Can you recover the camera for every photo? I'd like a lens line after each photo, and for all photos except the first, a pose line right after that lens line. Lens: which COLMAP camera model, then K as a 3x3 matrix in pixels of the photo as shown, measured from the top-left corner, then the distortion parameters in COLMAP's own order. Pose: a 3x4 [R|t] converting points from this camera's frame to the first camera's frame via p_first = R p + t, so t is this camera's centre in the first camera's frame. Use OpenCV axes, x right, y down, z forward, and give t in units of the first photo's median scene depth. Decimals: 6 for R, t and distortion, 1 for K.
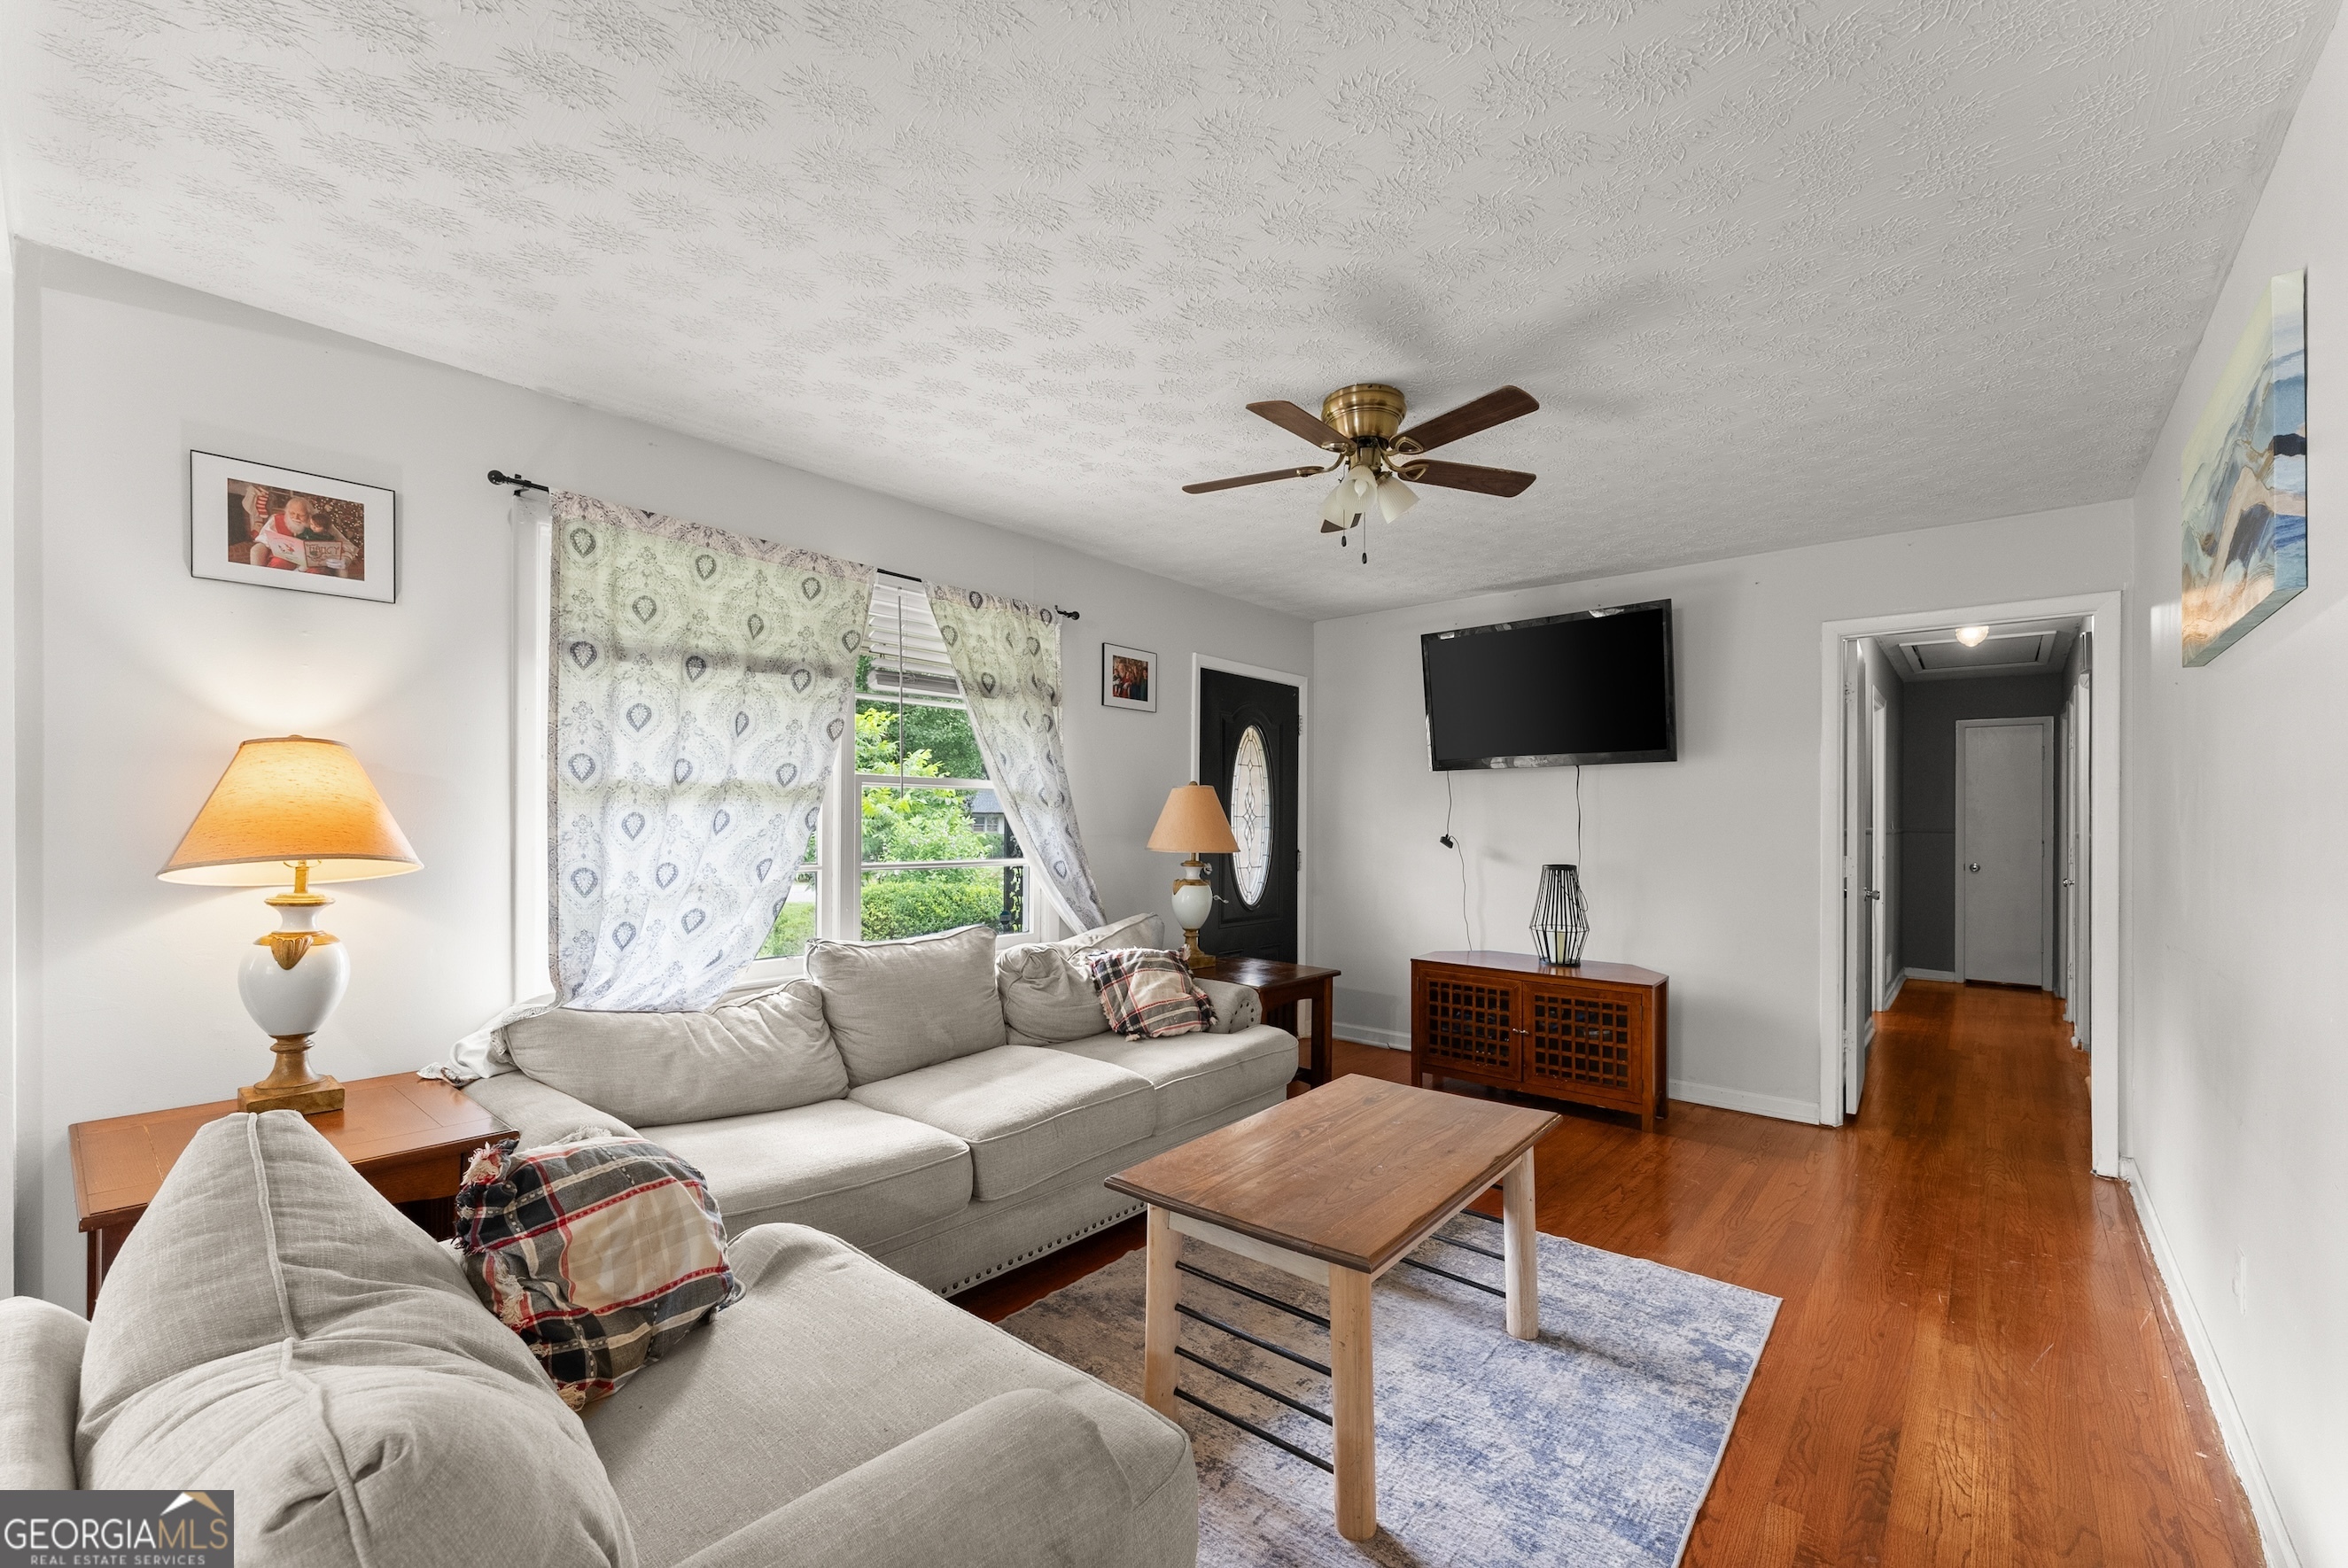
lens RADIAL K [[948.3, 0, 1154.6], [0, 948.3, 823.4], [0, 0, 1]] dist [0.001099, -0.000130]
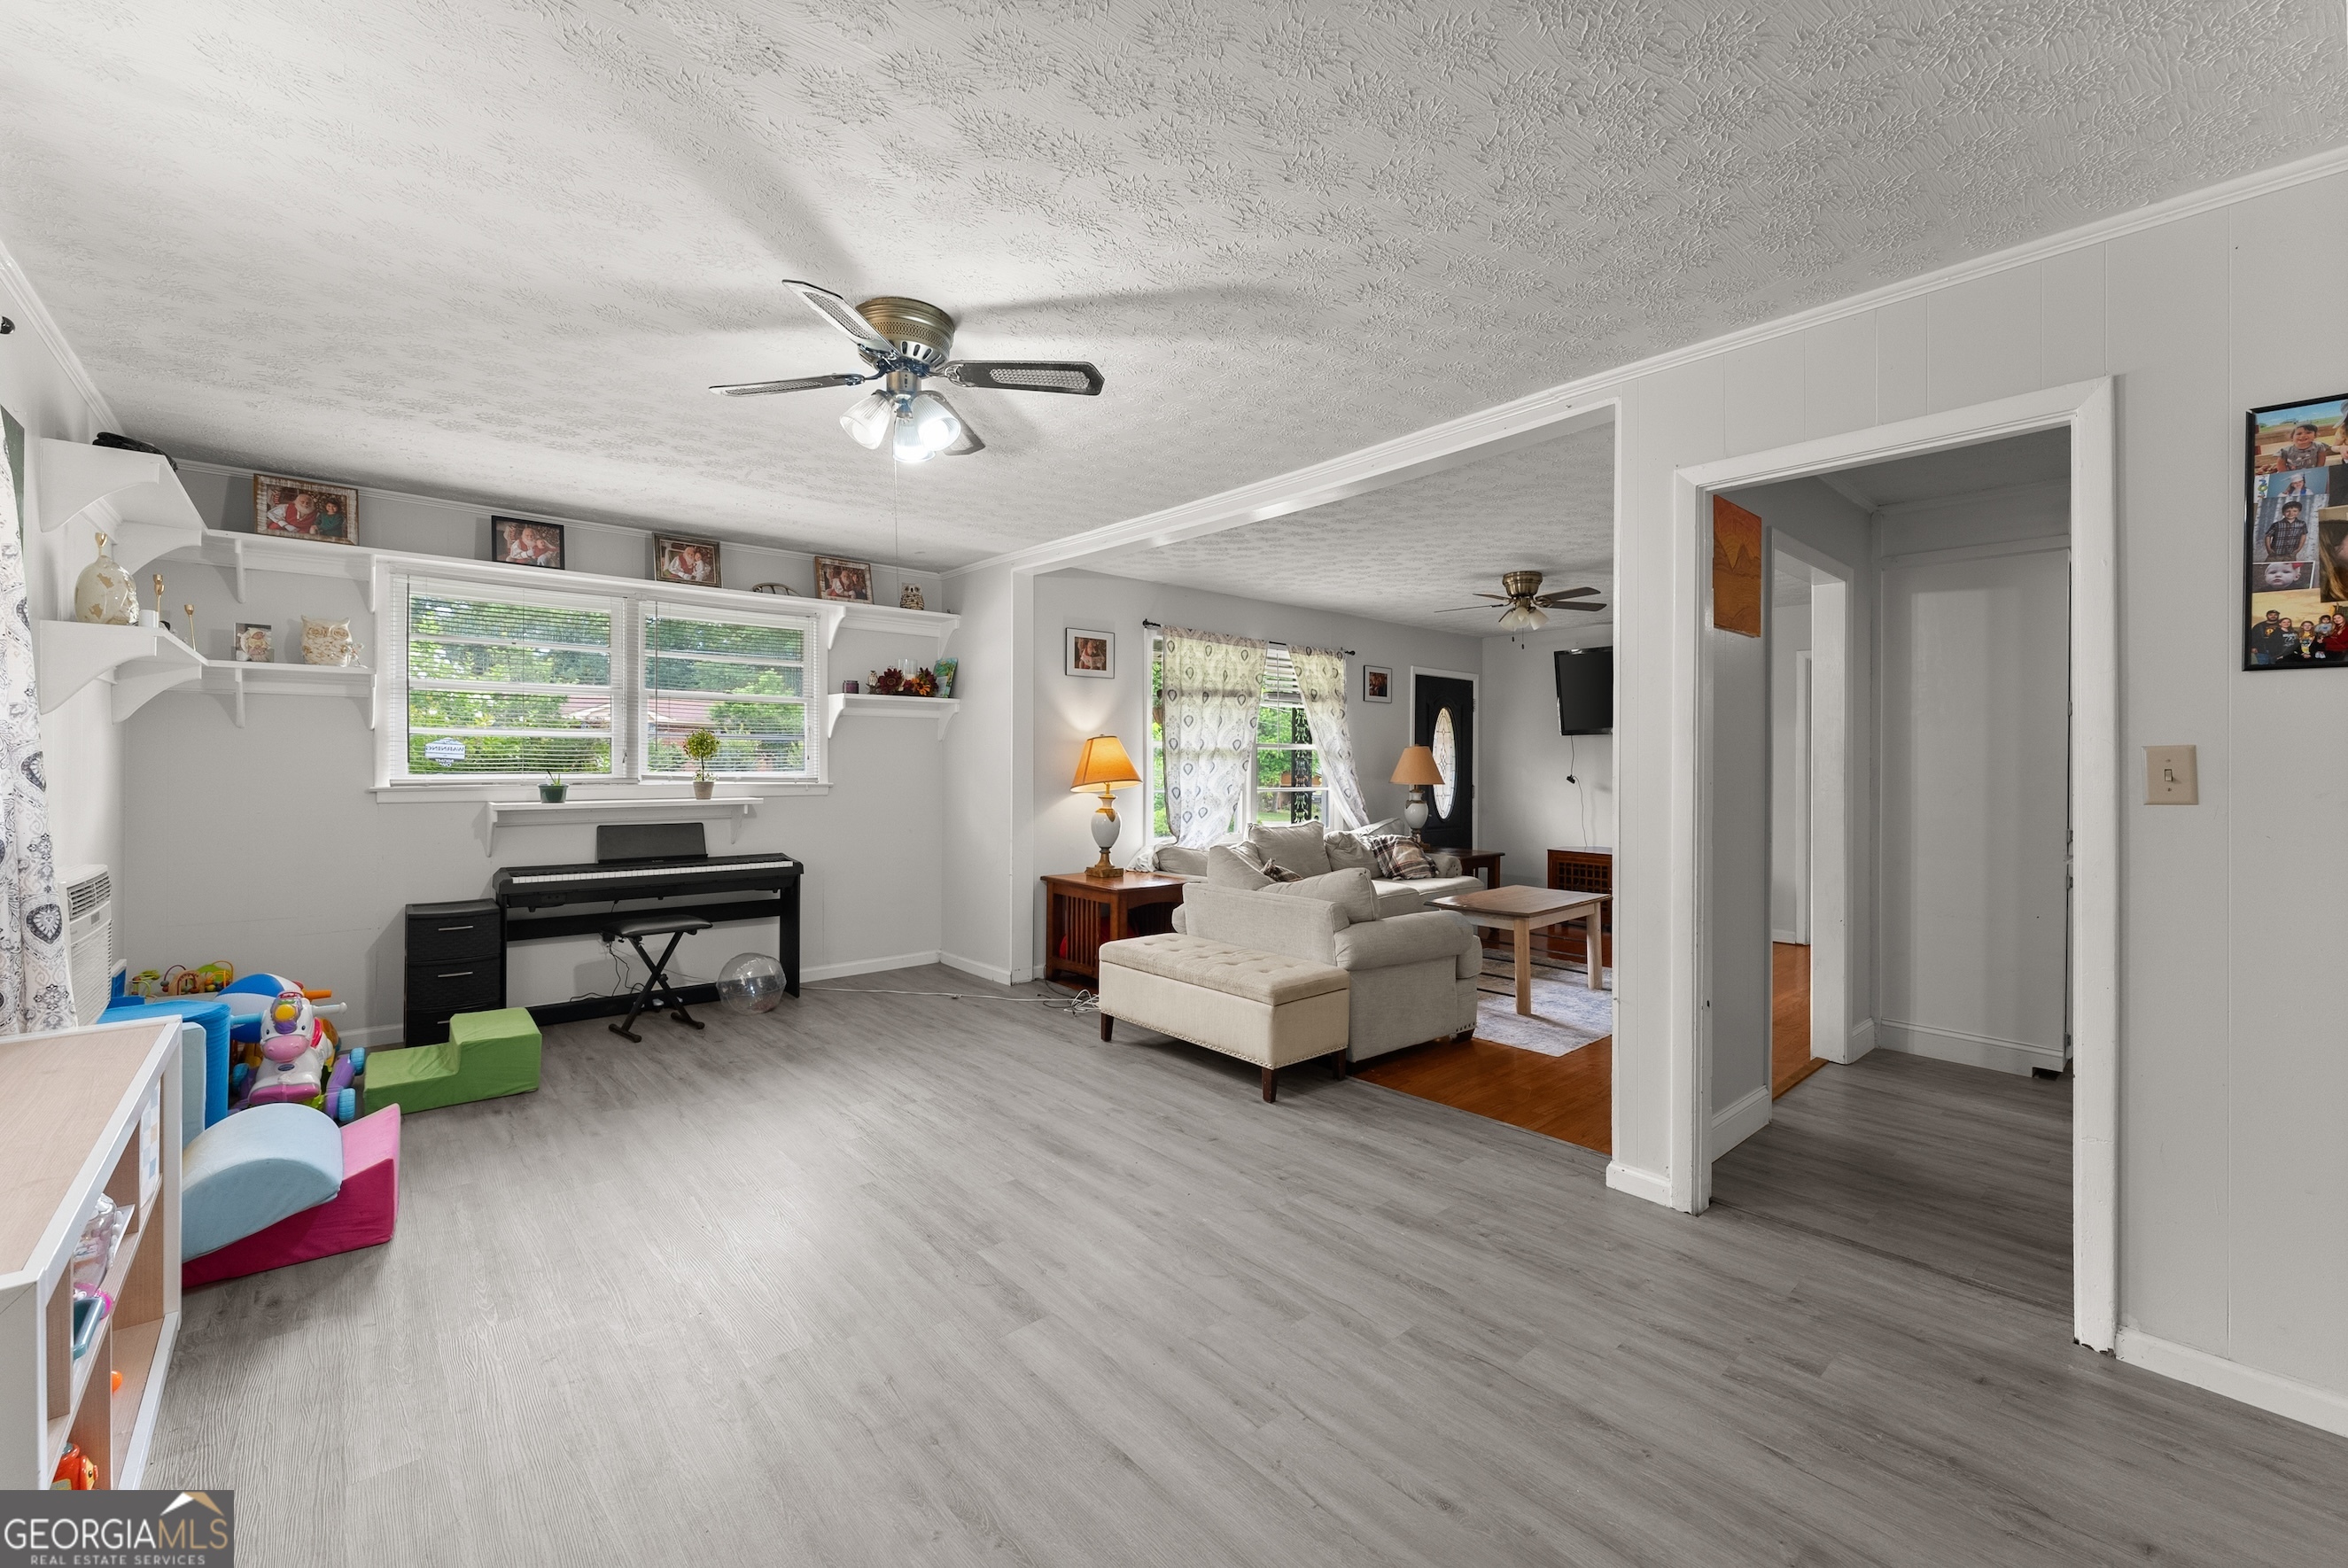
lens RADIAL K [[948.3, 0, 1160.7], [0, 948.3, 762.4], [0, 0, 1]] dist [0.001099, -0.000130]
pose [[0.991770, 0.001392, -0.128027, -0.240629], [-0.001795, 0.999994, -0.003029, -0.004714], [0.128022, 0.003234, 0.991766, -0.938258]]
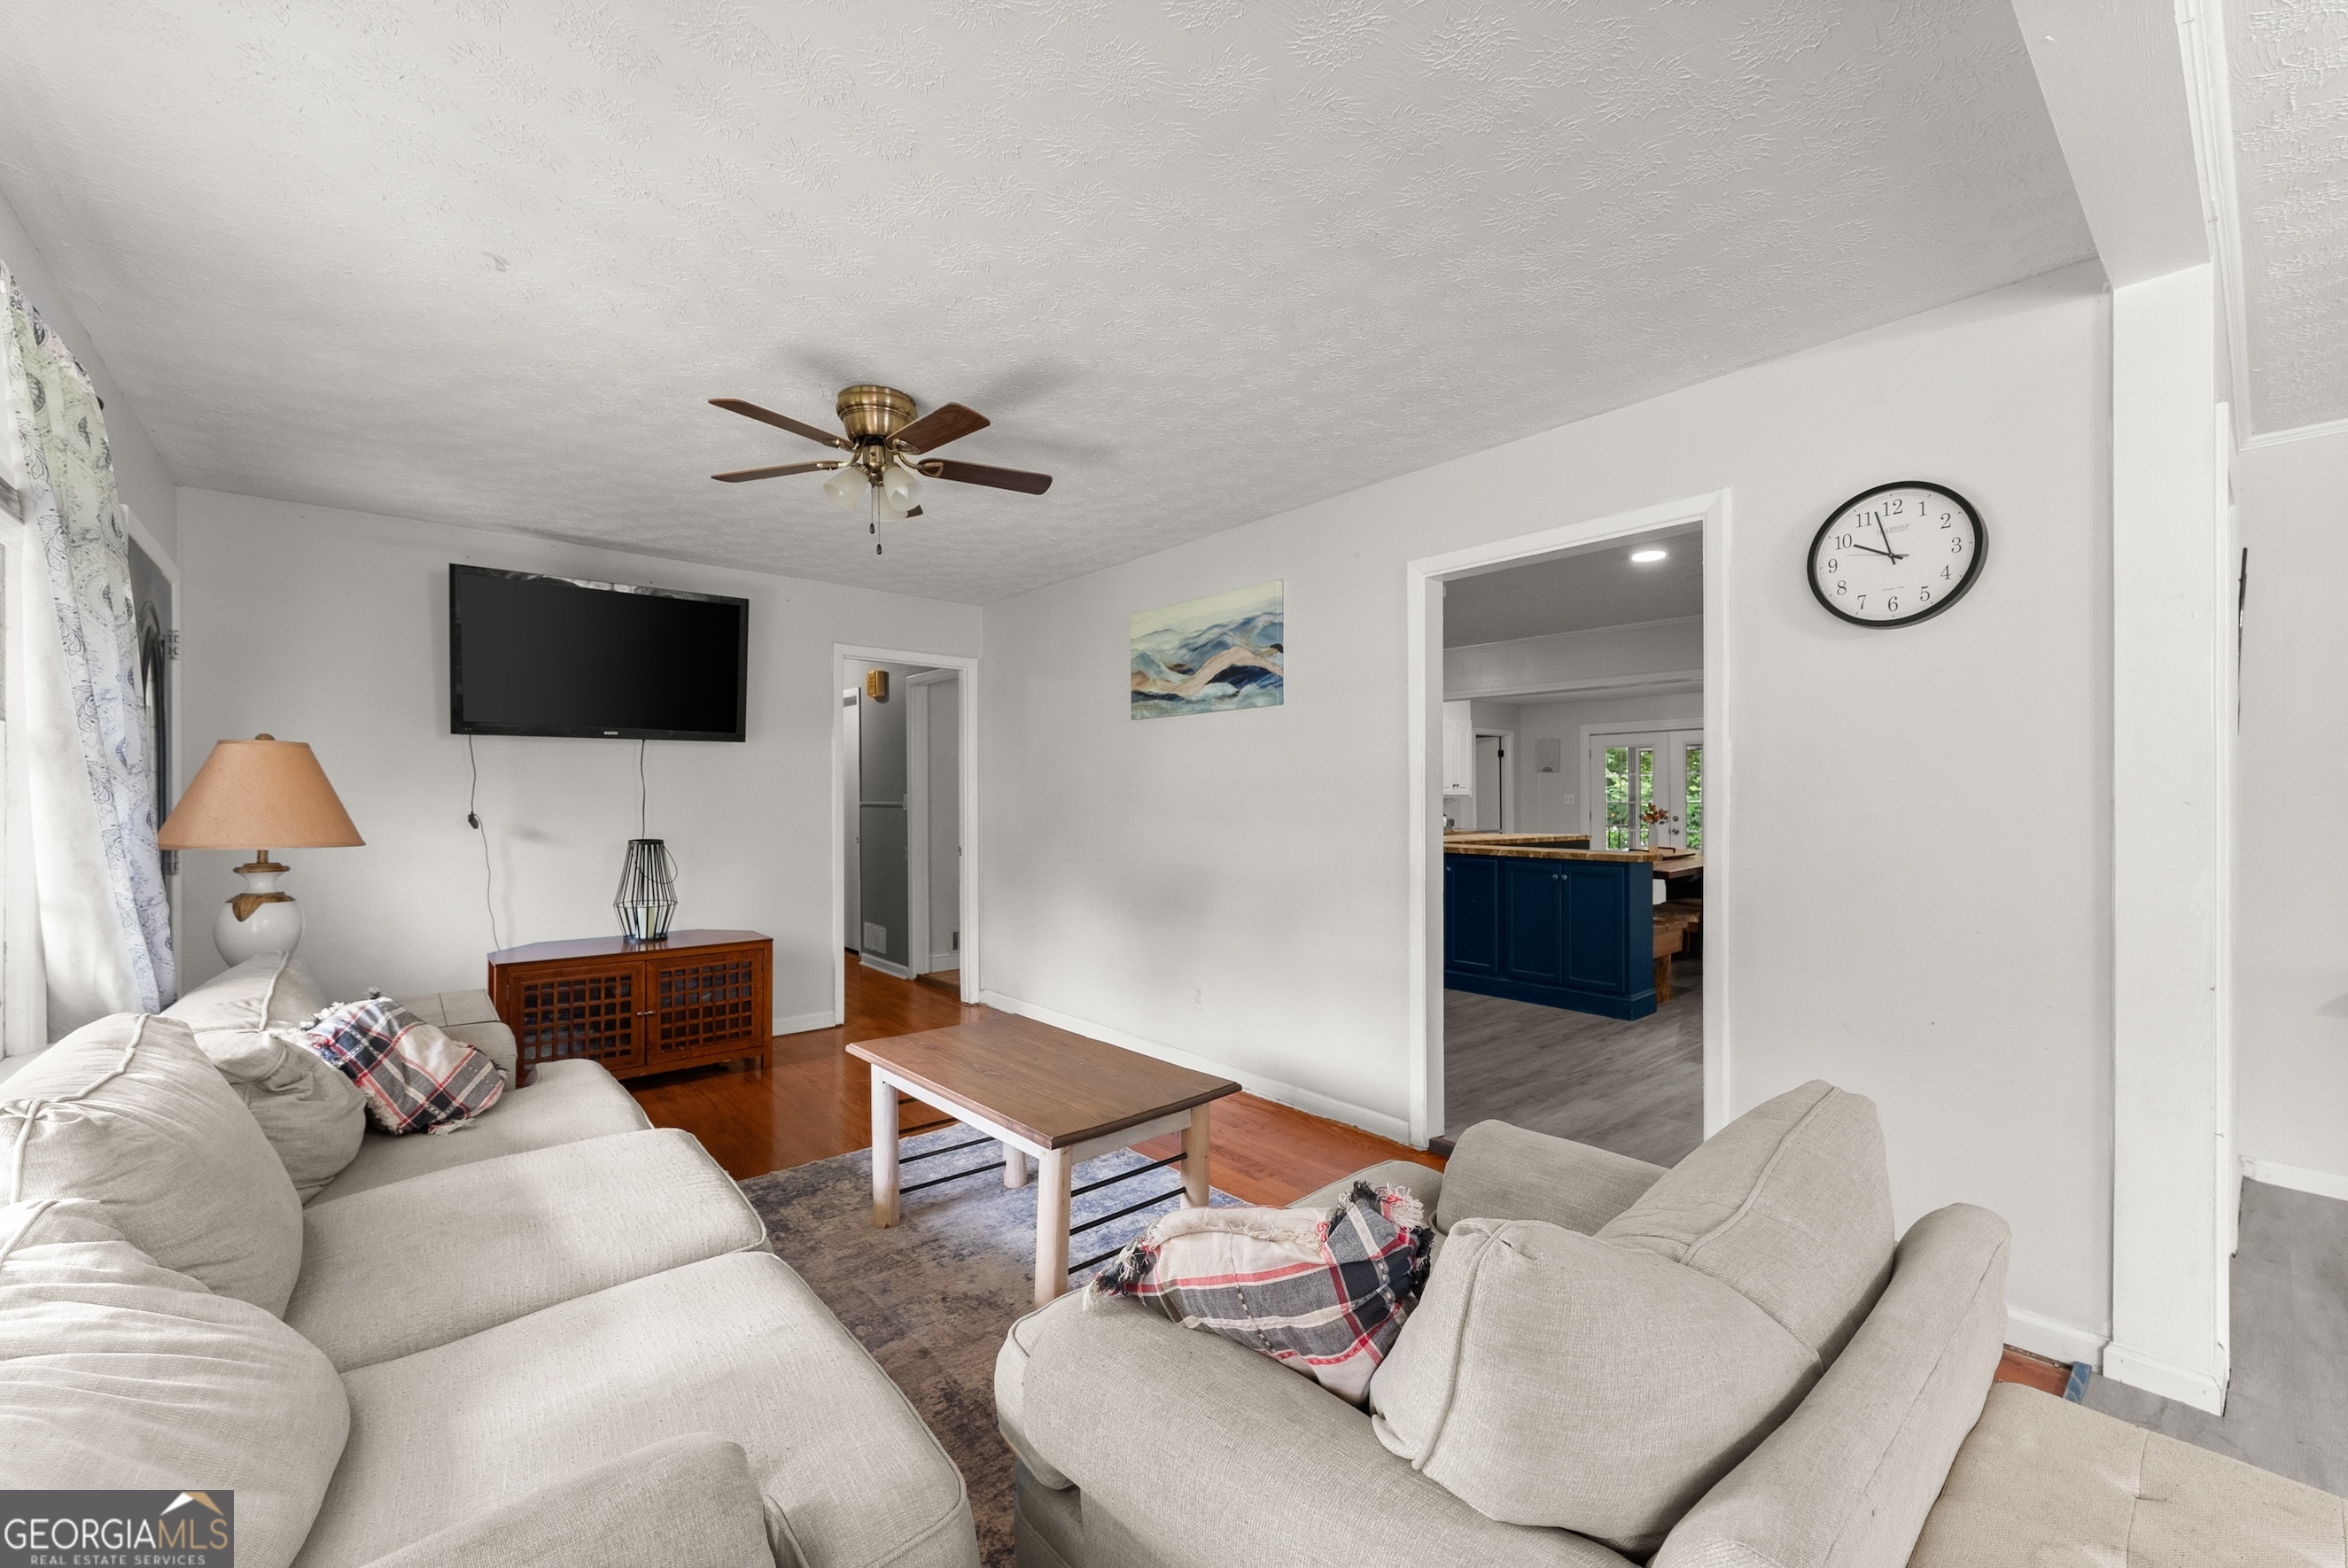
lens RADIAL K [[948.3, 0, 1159.1], [0, 948.3, 792.3], [0, 0, 1]] dist [0.001099, -0.000130]
pose [[0.149202, -0.002190, 0.988804, -0.572795], [0.003992, 0.999991, 0.001612, -0.006406], [-0.988799, 0.003707, 0.149209, 0.390510]]
